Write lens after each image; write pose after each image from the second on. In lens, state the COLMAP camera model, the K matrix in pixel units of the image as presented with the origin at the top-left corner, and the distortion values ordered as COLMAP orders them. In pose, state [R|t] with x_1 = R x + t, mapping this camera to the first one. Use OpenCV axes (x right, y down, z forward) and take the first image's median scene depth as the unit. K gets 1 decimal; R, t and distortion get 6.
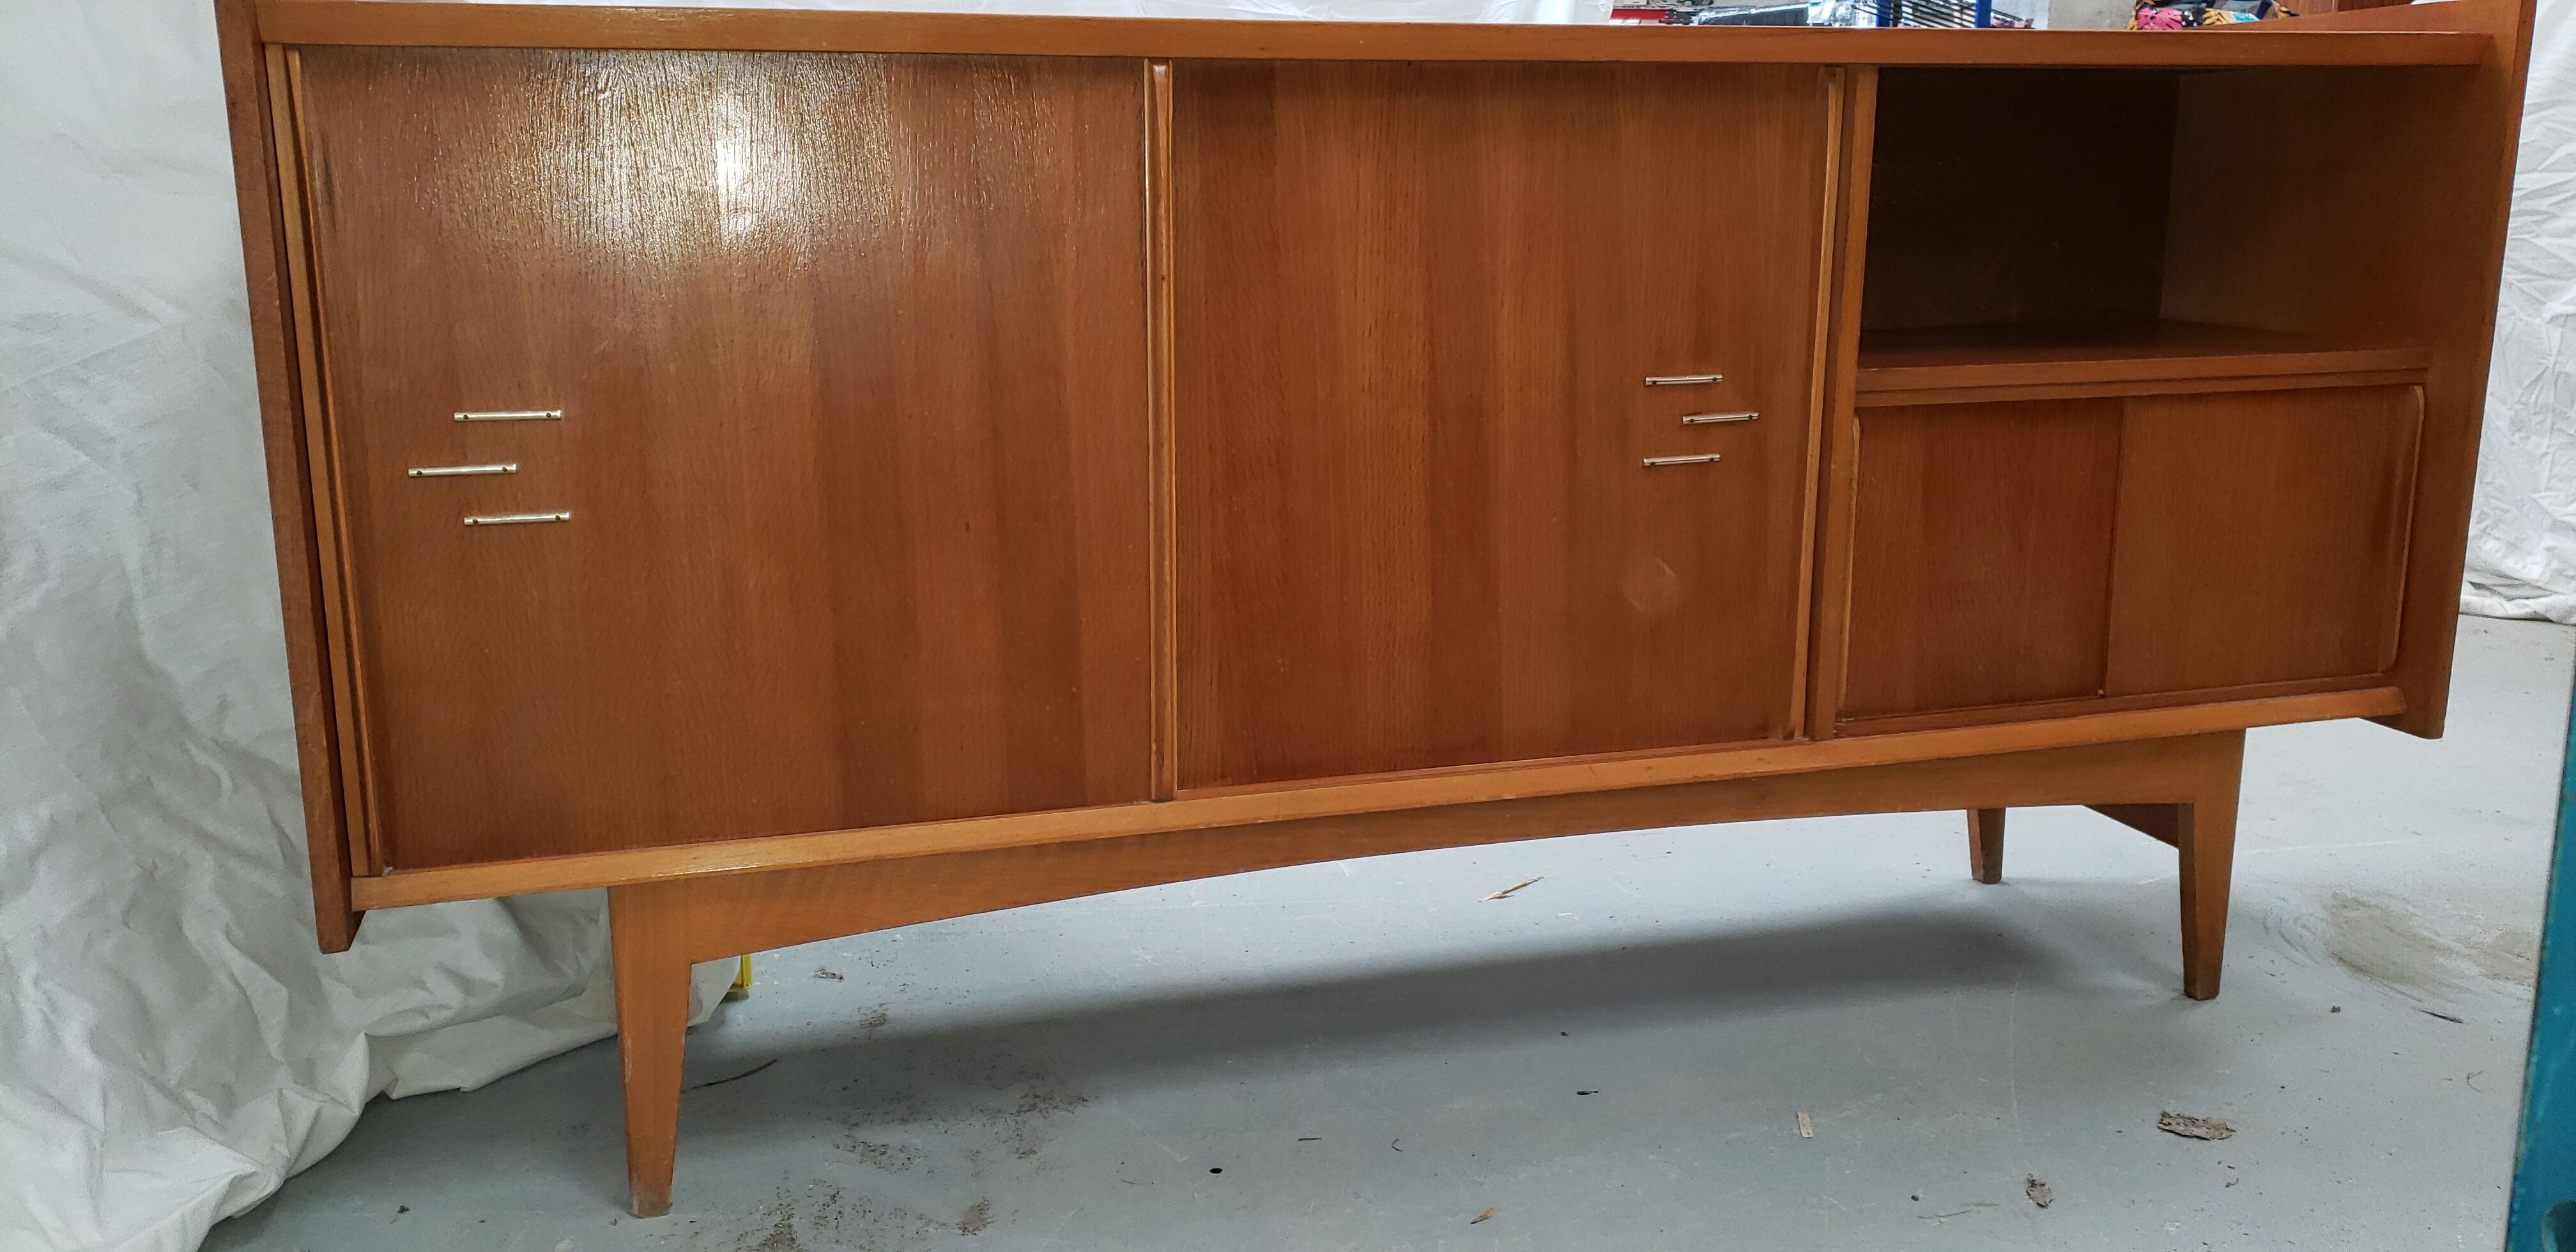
lens RADIAL K [[2052.7, 0, 1277.5], [0, 2052.7, 575.3], [0, 0, 1]] dist [0.018420, 0.010278]
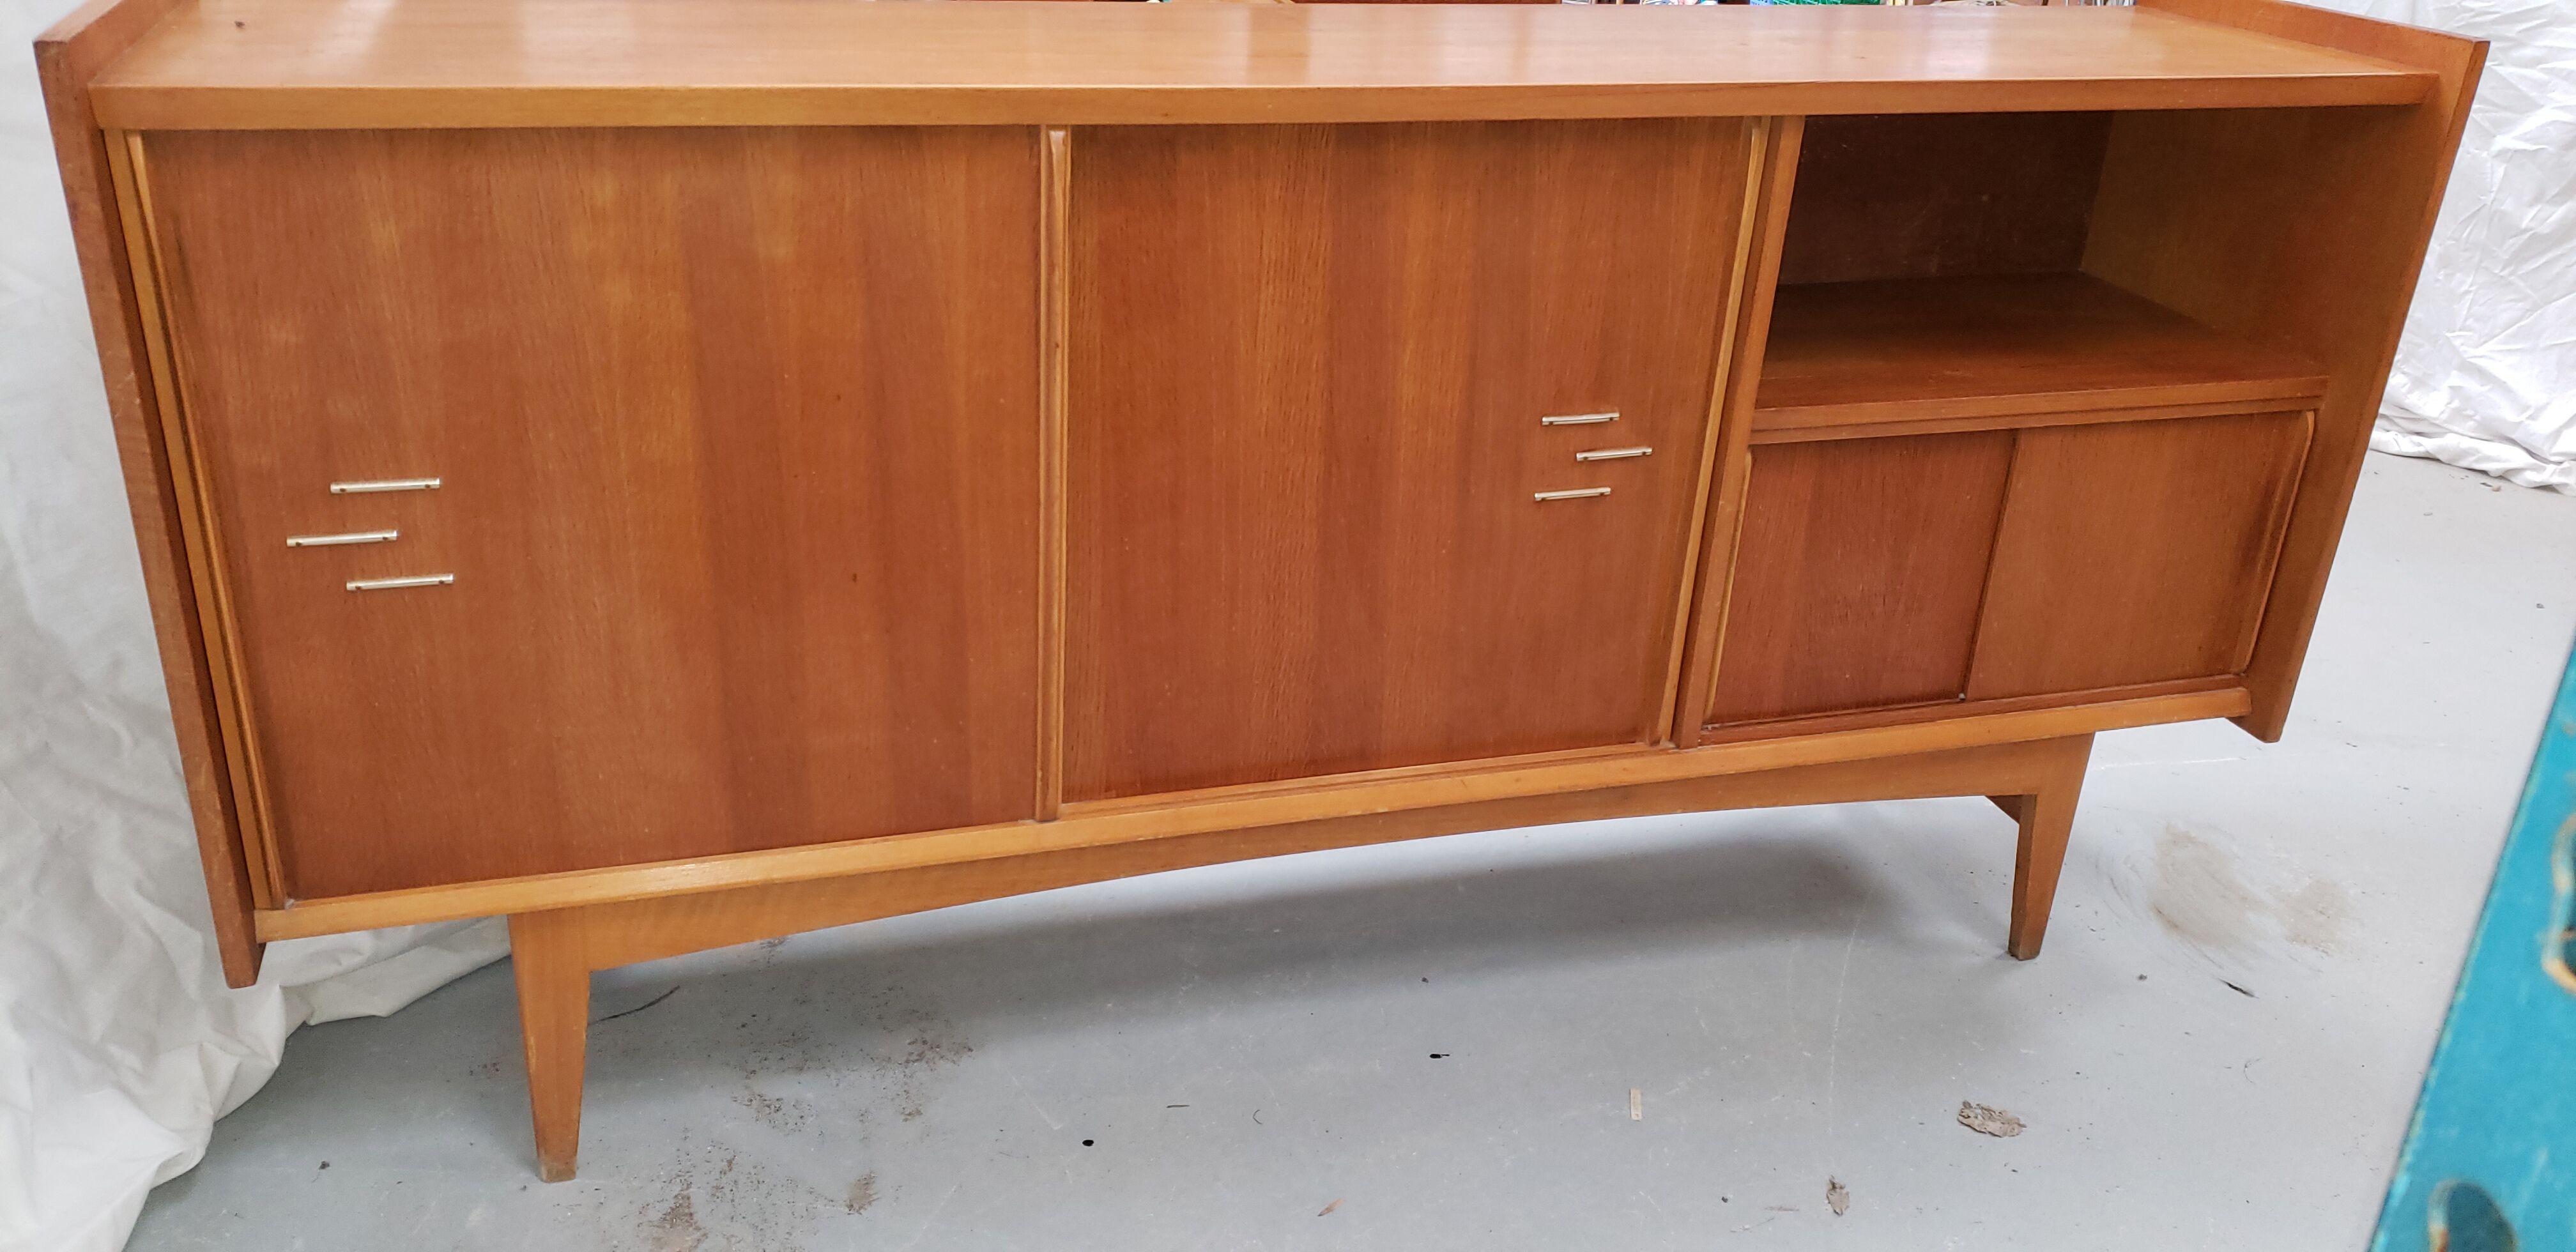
lens RADIAL K [[2052.7, 0, 1272.7], [0, 2052.7, 611.2], [0, 0, 1]] dist [0.018420, 0.010278]
pose [[0.998544, 0.042008, 0.033838, 0.017988], [-0.048537, 0.973409, 0.223875, -0.220284], [-0.023533, -0.225191, 0.974030, 0.009403]]
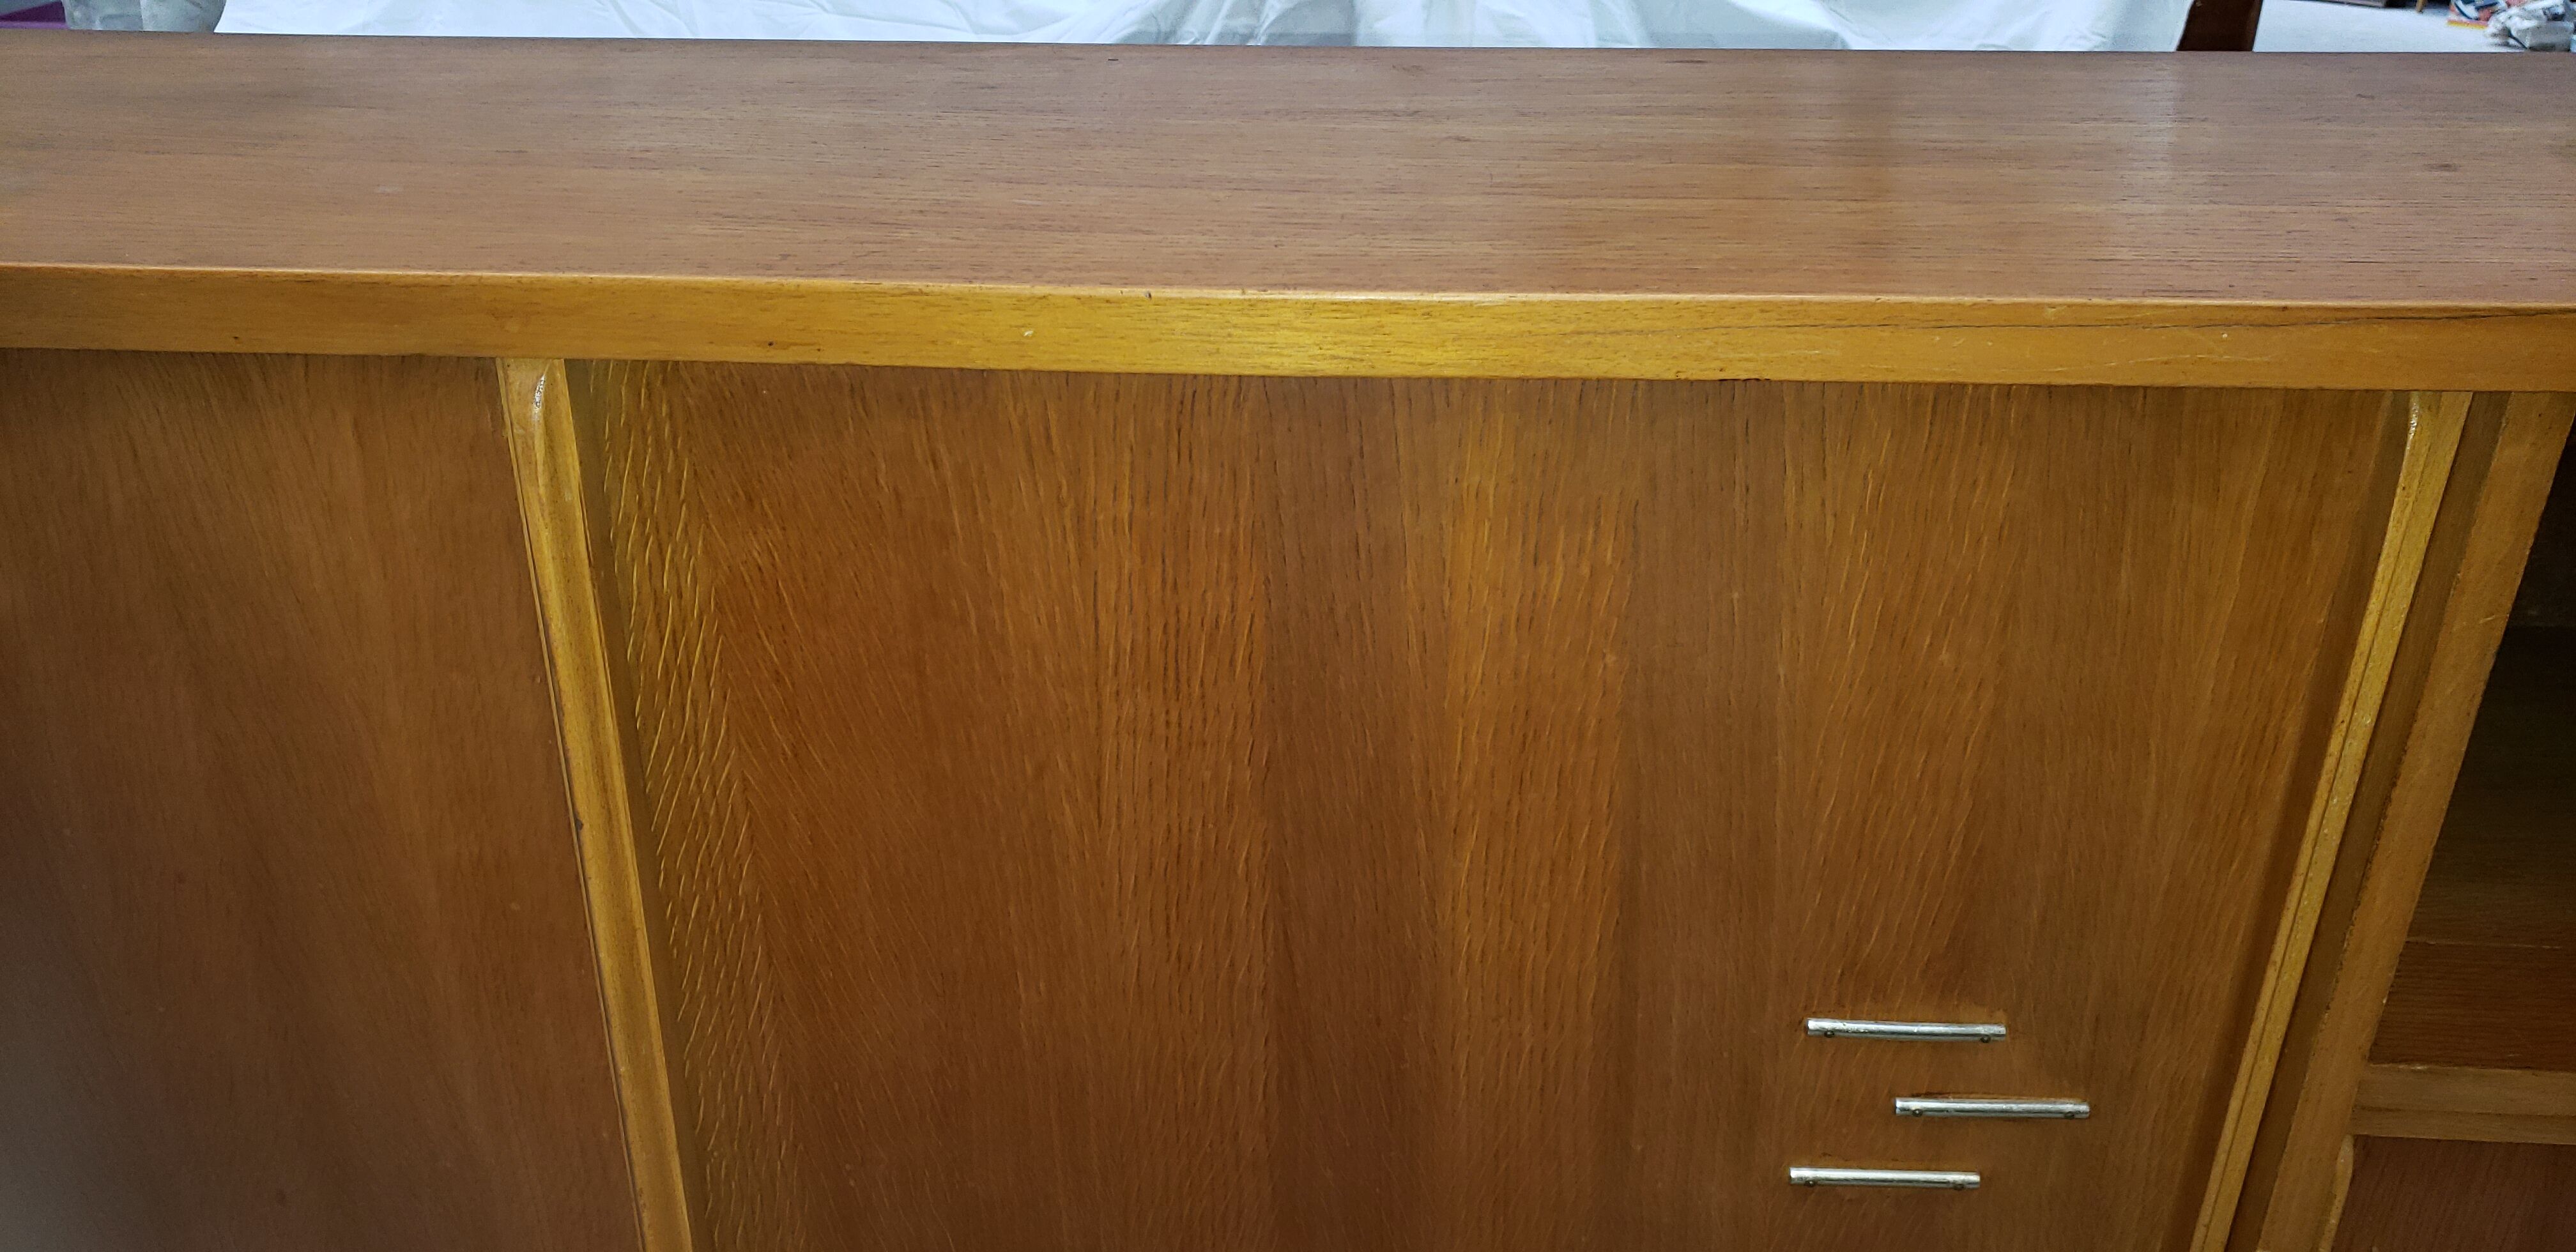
lens RADIAL K [[2052.7, 0, 1251.7], [0, 2052.7, 576.4], [0, 0, 1]] dist [0.018420, 0.010278]
pose [[0.945191, 0.142167, -0.293942, 0.181781], [-0.069348, 0.967103, 0.244752, -0.281891], [0.319067, -0.210953, 0.923956, 0.579686]]
